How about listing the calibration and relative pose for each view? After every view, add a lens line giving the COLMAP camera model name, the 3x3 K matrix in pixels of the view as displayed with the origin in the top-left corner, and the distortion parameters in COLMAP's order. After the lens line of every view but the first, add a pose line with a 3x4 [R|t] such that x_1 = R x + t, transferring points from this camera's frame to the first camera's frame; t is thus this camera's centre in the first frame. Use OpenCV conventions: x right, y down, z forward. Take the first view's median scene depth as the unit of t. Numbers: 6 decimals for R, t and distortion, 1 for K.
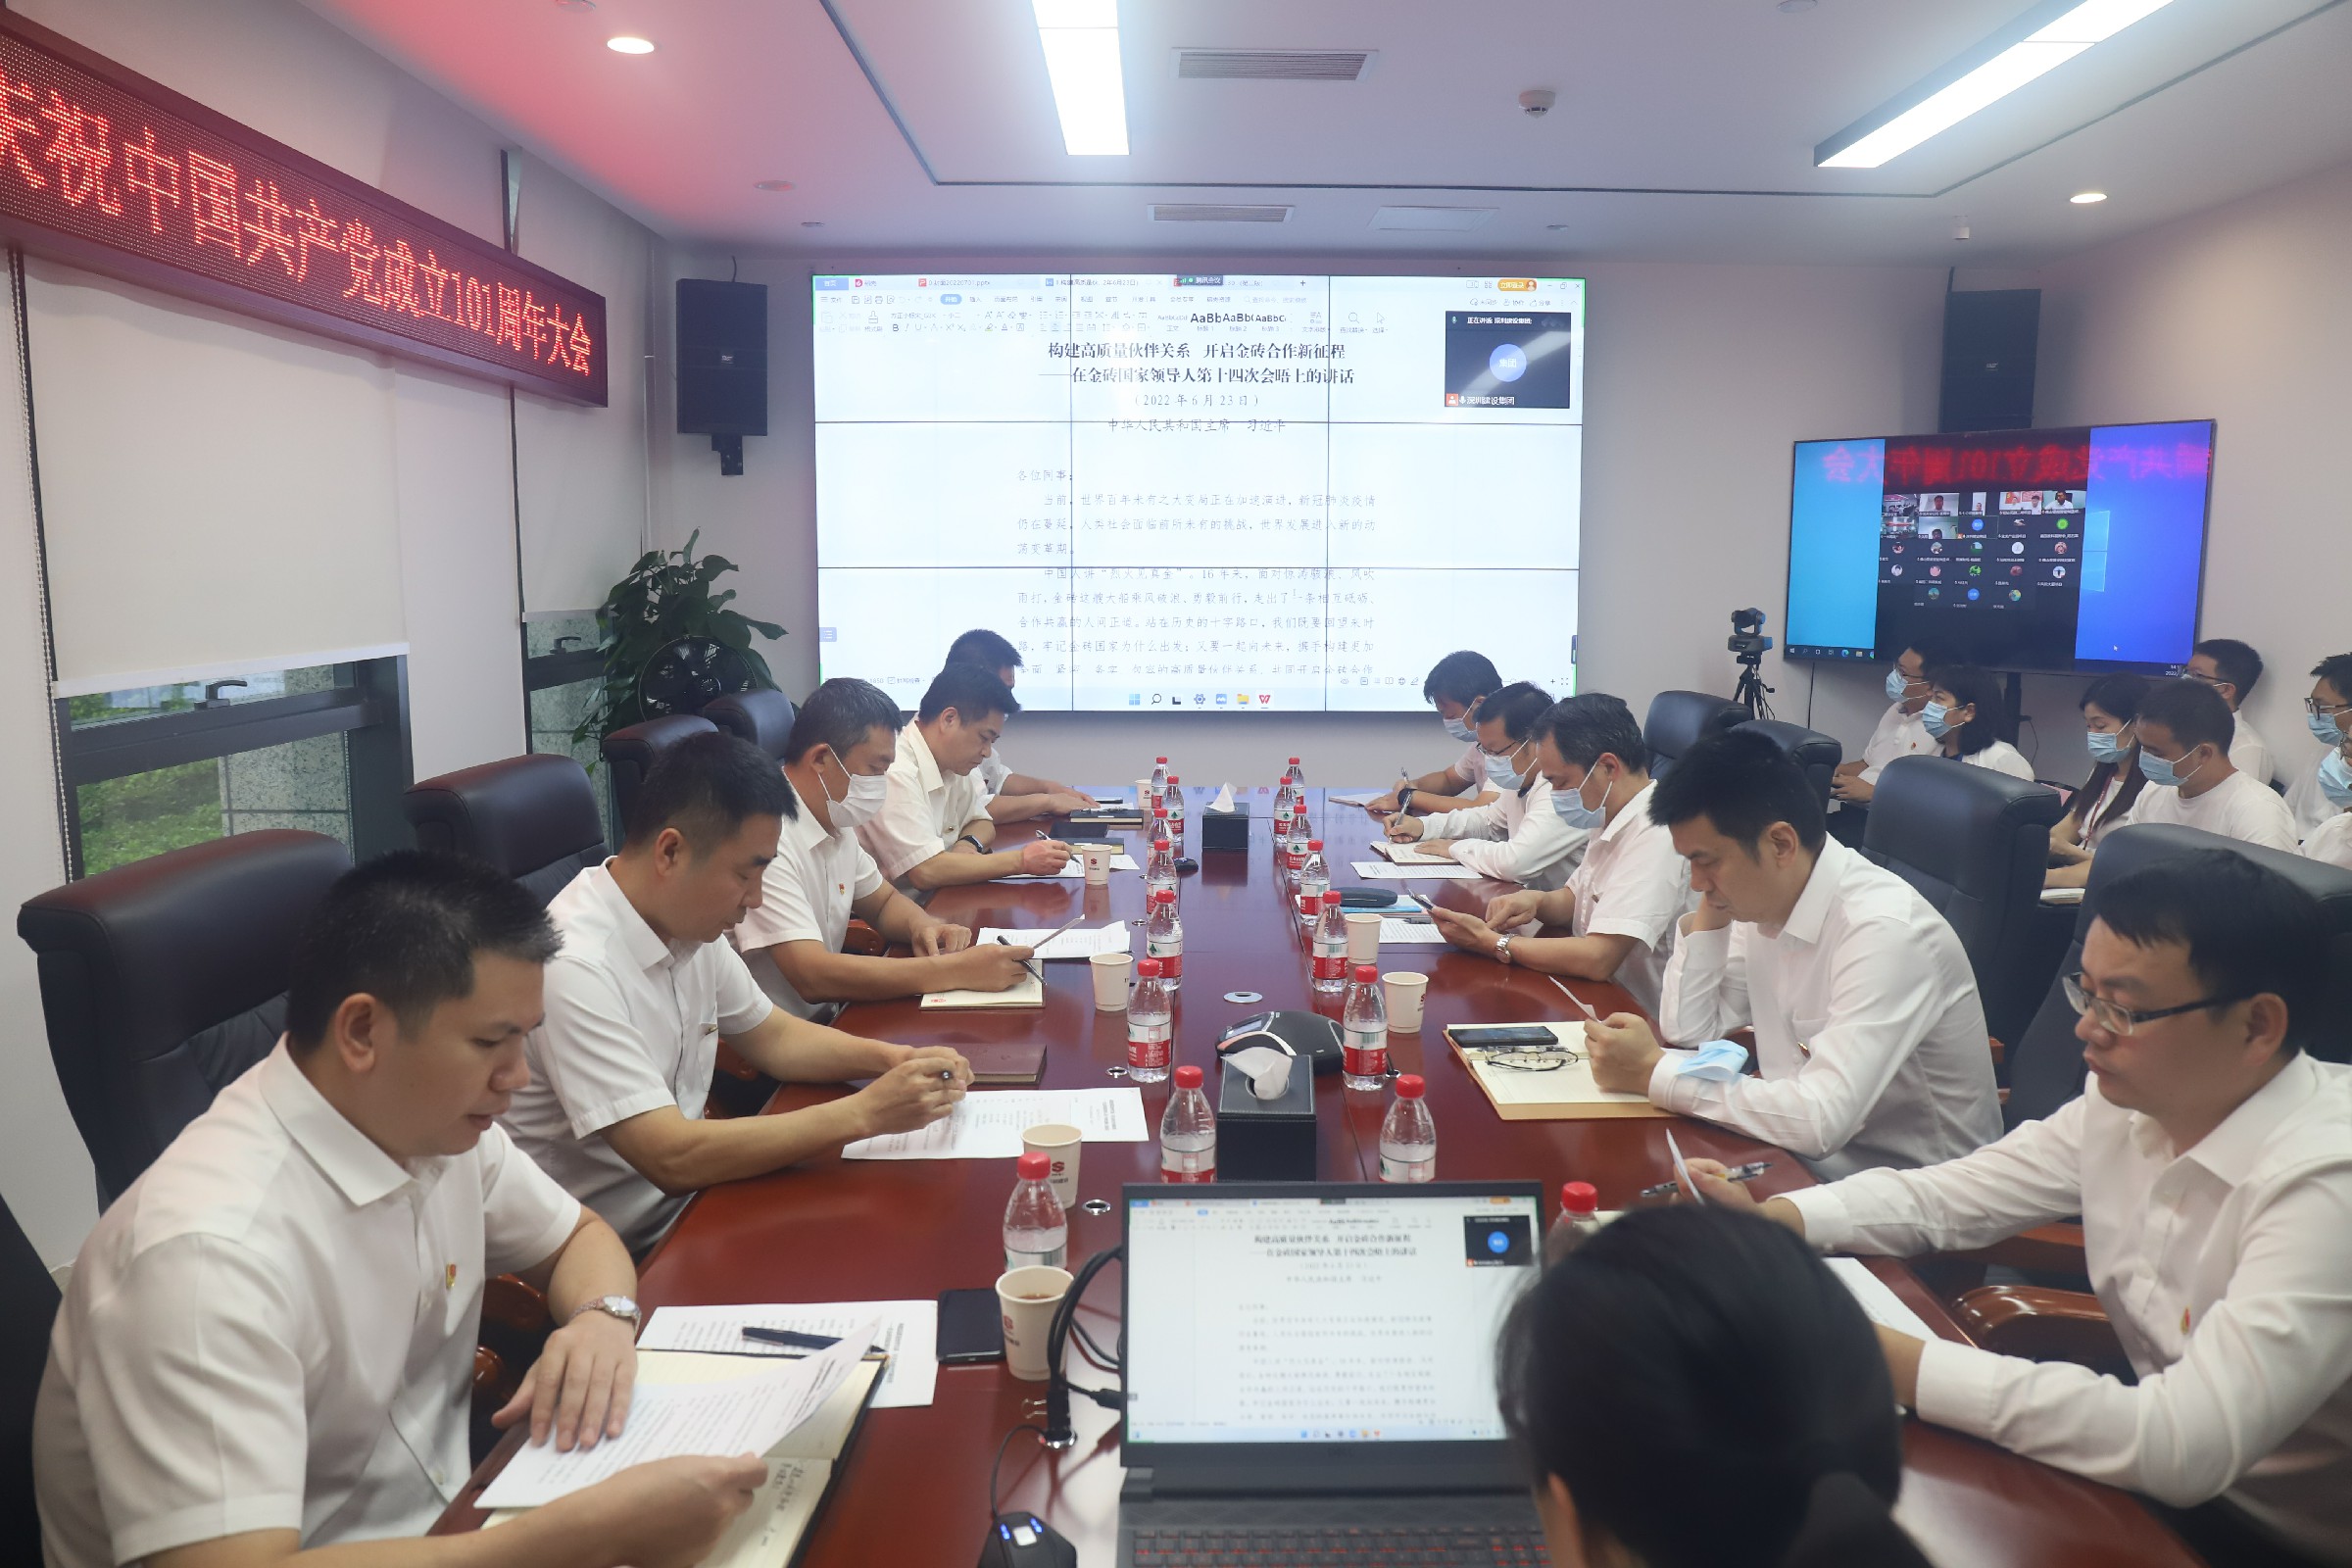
lens RADIAL K [[1620.4, 0, 1161.5], [0, 1620.4, 781.2], [0, 0, 1]] dist [-0.080516, -0.001140]
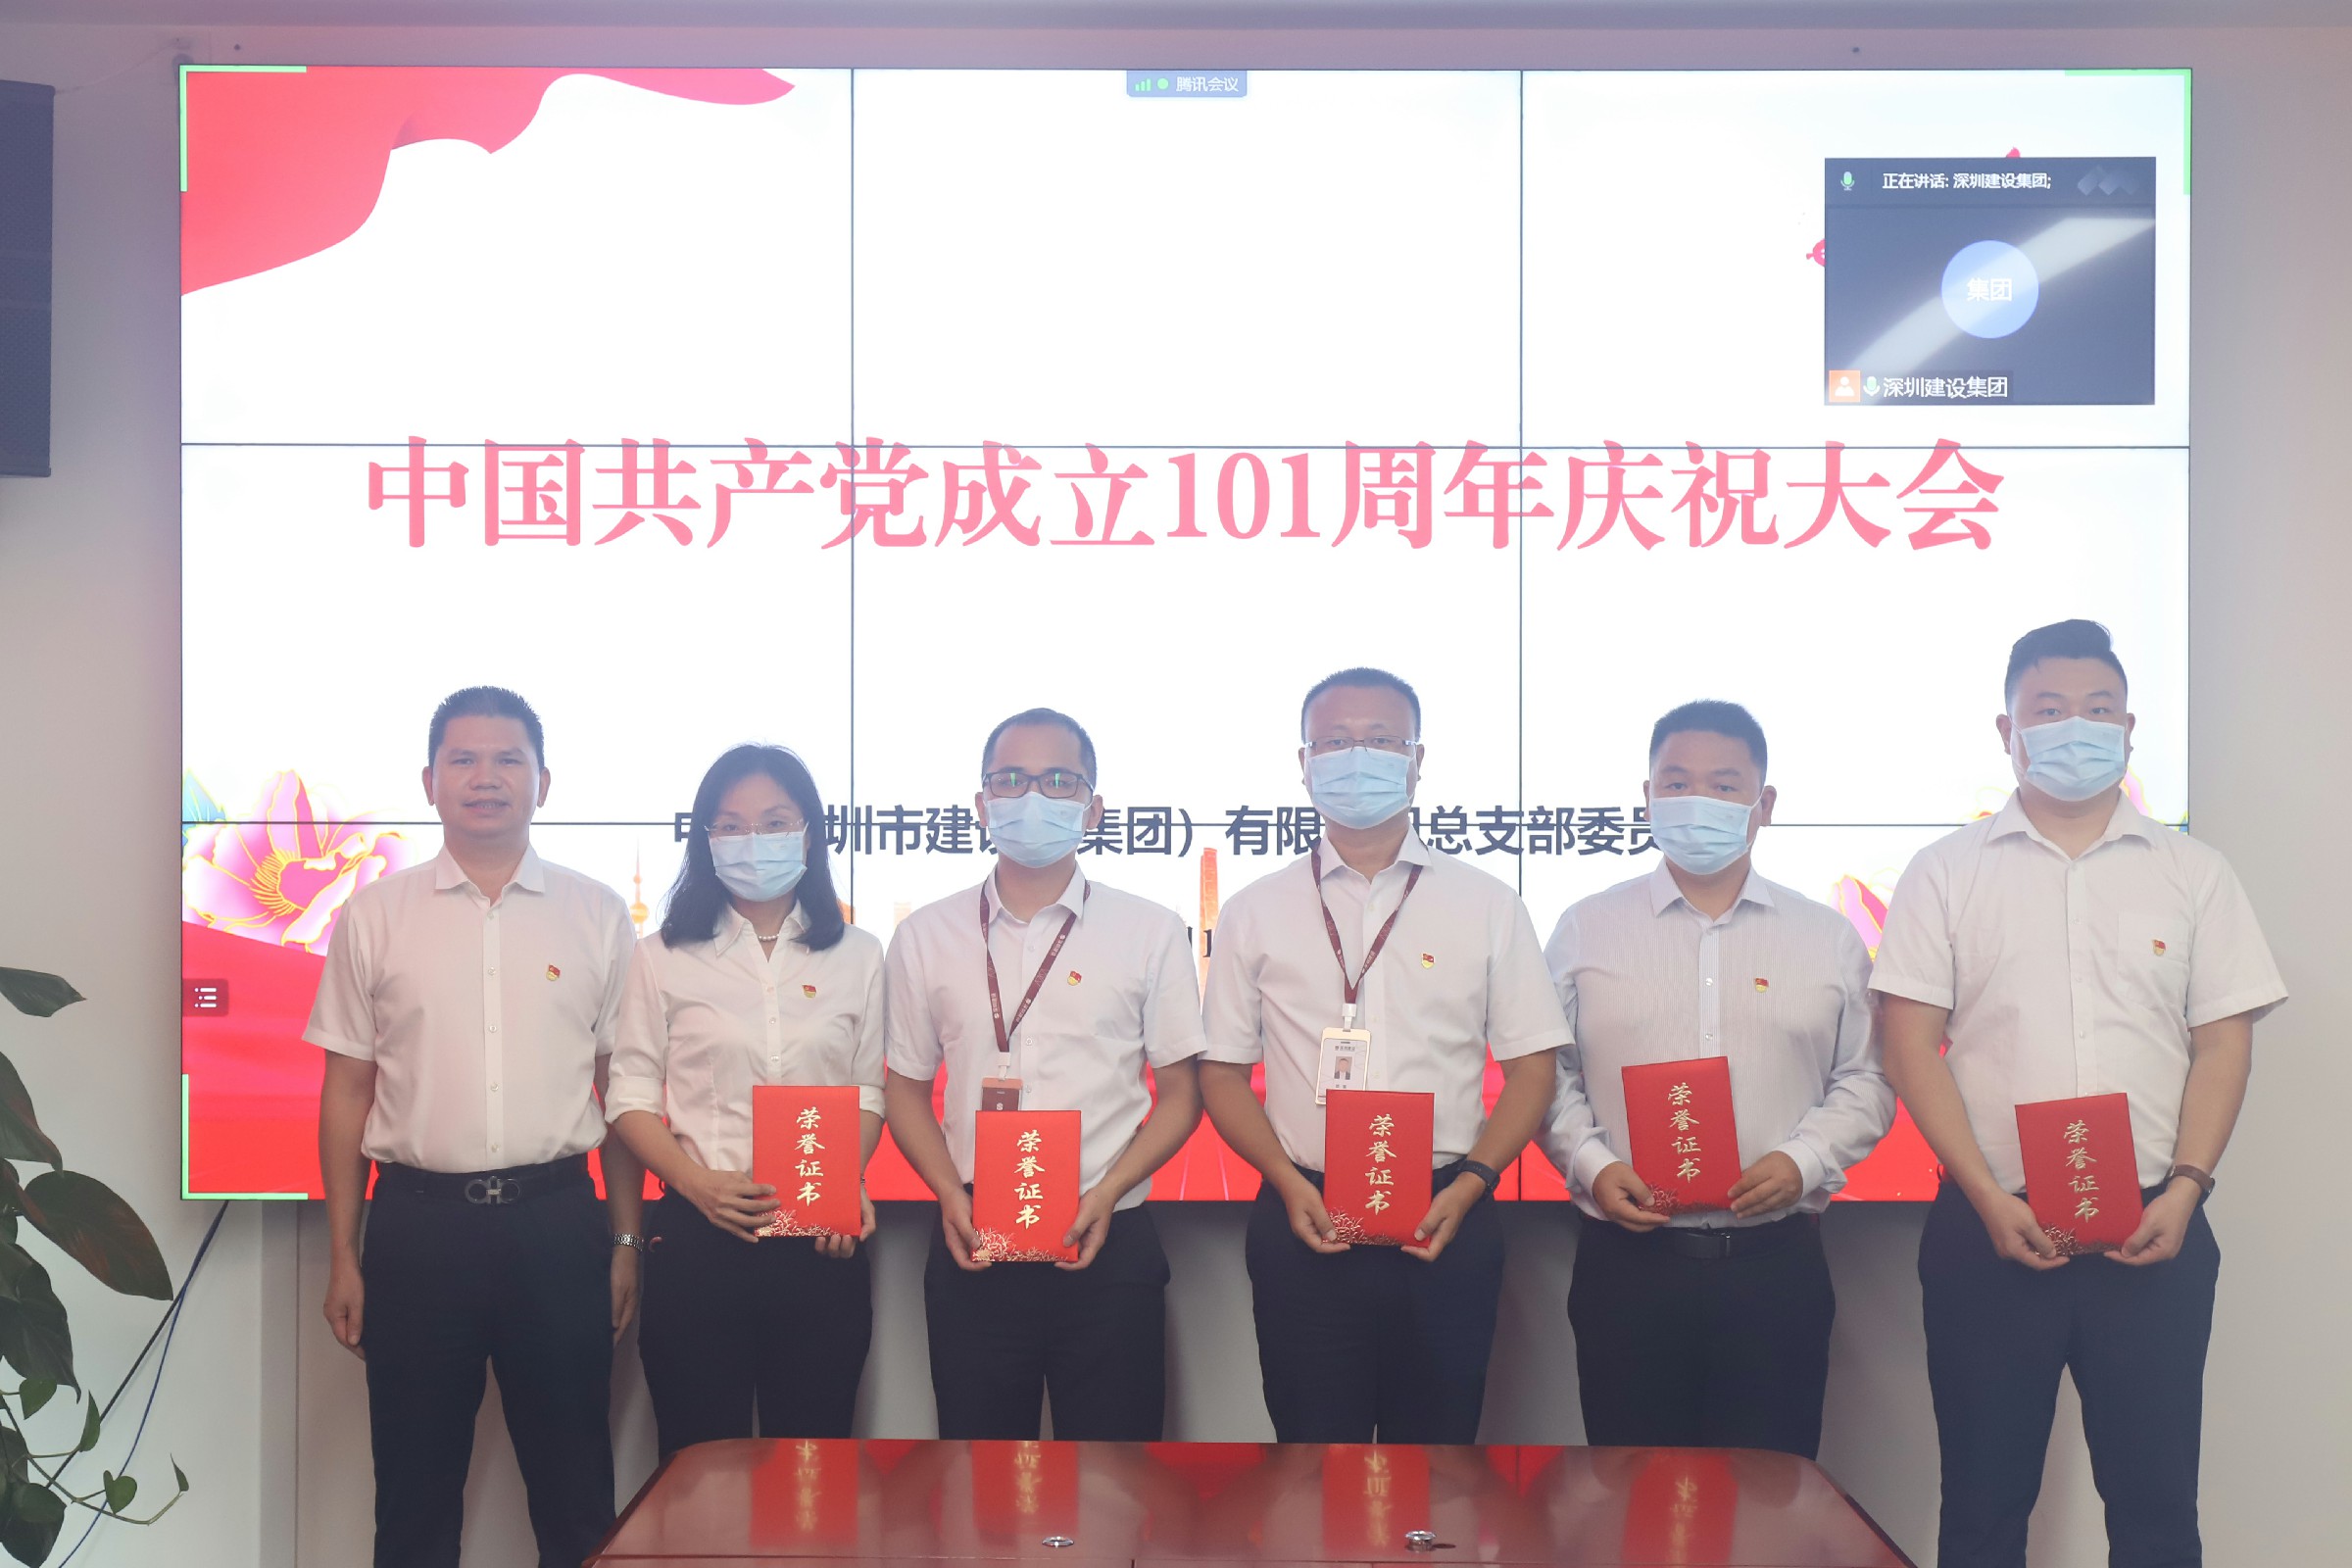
lens RADIAL K [[3306.8, 0, 1173.9], [0, 3306.8, 788.8], [0, 0, 1]] dist [-0.018797, 0.000000]
pose [[0.999128, 0.004025, -0.041563, 0.054388], [-0.008602, 0.993834, -0.110540, -0.052933], [0.040862, 0.110801, 0.993002, 0.222387]]
